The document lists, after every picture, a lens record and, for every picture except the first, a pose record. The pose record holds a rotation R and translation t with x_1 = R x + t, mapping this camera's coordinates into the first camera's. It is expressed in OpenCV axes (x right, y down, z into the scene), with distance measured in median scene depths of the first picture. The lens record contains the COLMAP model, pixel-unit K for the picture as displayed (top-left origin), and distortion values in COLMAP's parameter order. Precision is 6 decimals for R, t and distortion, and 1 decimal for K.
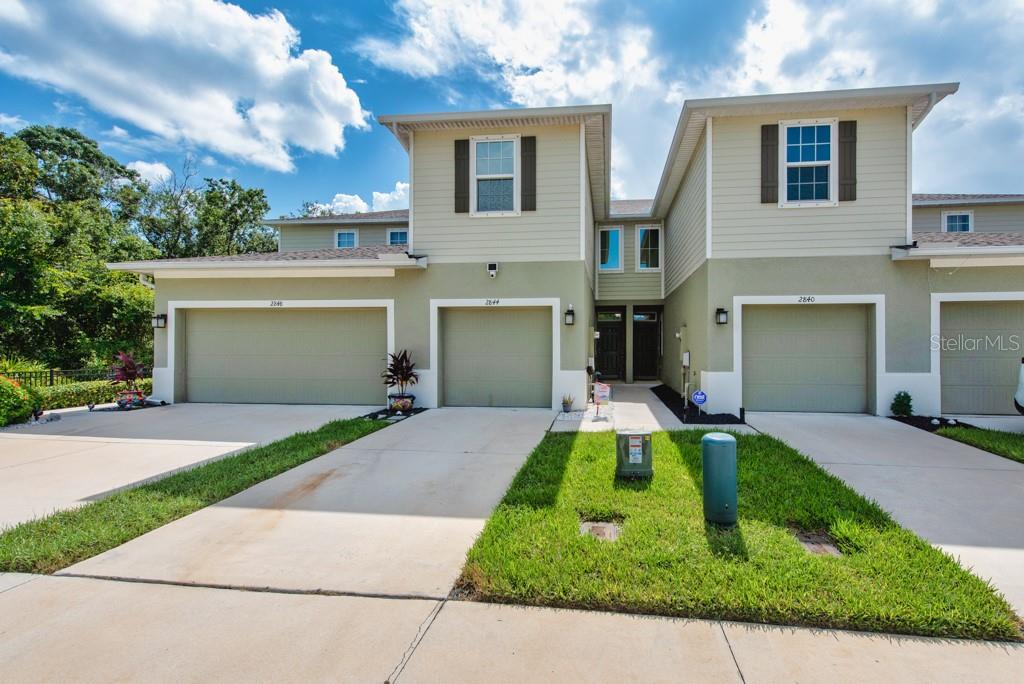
lens RADIAL K [[504.1, 0, 540.2], [0, 504.1, 346.5], [0, 0, 1]] dist [0.017865, -0.008826]
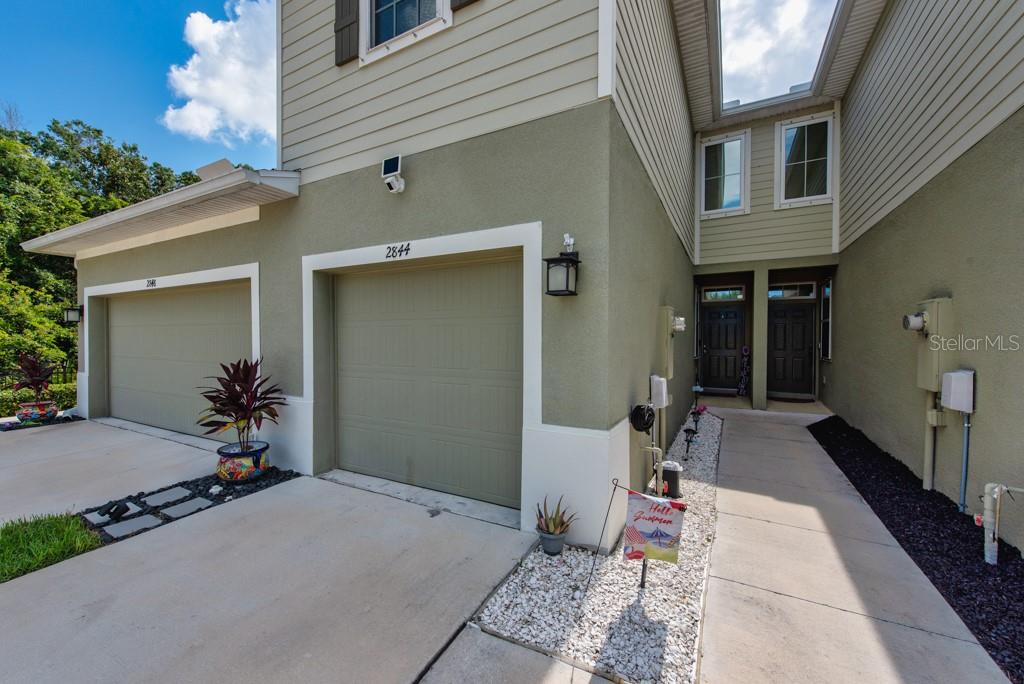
lens RADIAL K [[397.2, 0, 512.0], [0, 397.2, 342.0], [0, 0, 1]] dist [0.011447, -0.000036]
pose [[0.931469, 0.003520, -0.363803, 0.122137], [0.003207, 0.999835, 0.017885, -0.016038], [0.363806, -0.017826, 0.931304, 0.731022]]
